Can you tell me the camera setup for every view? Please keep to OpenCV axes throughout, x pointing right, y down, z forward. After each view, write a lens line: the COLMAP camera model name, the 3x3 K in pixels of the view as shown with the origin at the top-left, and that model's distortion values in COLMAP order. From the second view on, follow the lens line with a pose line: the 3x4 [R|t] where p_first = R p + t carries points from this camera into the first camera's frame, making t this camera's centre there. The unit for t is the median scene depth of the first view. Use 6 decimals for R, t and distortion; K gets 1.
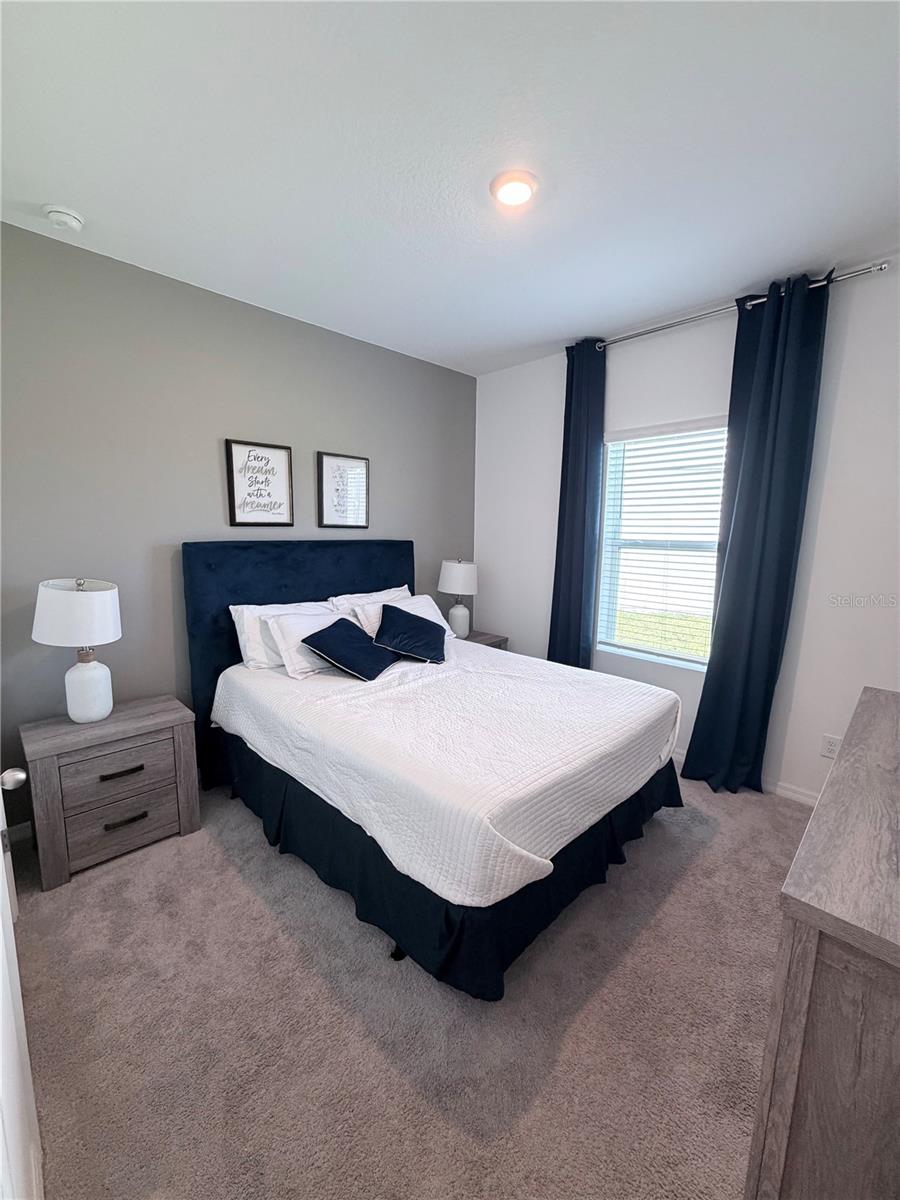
lens RADIAL K [[478.3, 0, 449.6], [0, 478.3, 598.3], [0, 0, 1]] dist [-0.000742, -0.000087]
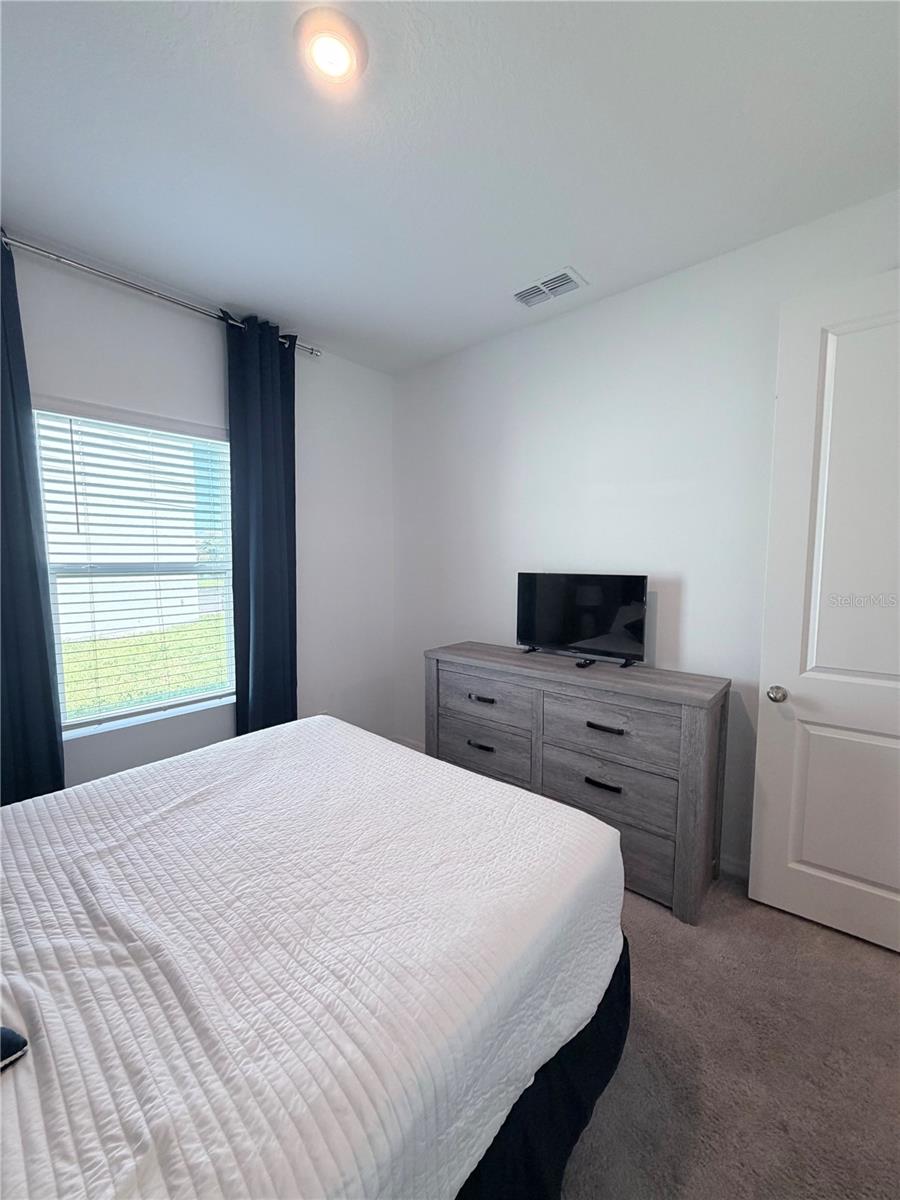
lens RADIAL K [[478.3, 0, 449.6], [0, 478.3, 598.3], [0, 0, 1]] dist [-0.000742, -0.000087]
pose [[-0.067856, -0.101962, 0.992471, -0.537104], [0.147103, 0.982869, 0.111033, -0.116694], [-0.986791, 0.153530, -0.051695, 0.835564]]
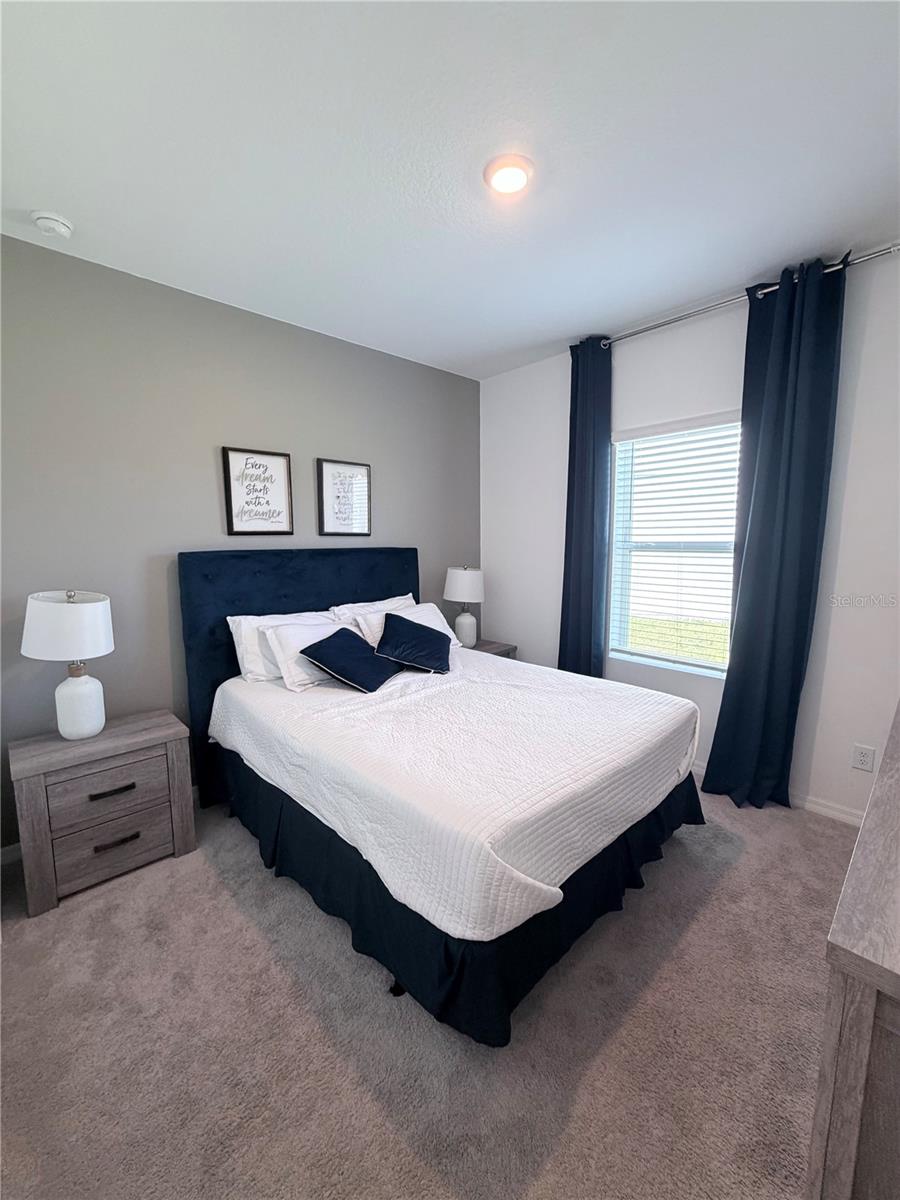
lens RADIAL K [[478.3, 0, 449.6], [0, 478.3, 598.3], [0, 0, 1]] dist [-0.000742, -0.000087]
pose [[0.999547, -0.016288, -0.025305, 0.022866], [0.015742, 0.999642, -0.021622, 0.007991], [0.025648, 0.021214, 0.999446, 0.048935]]
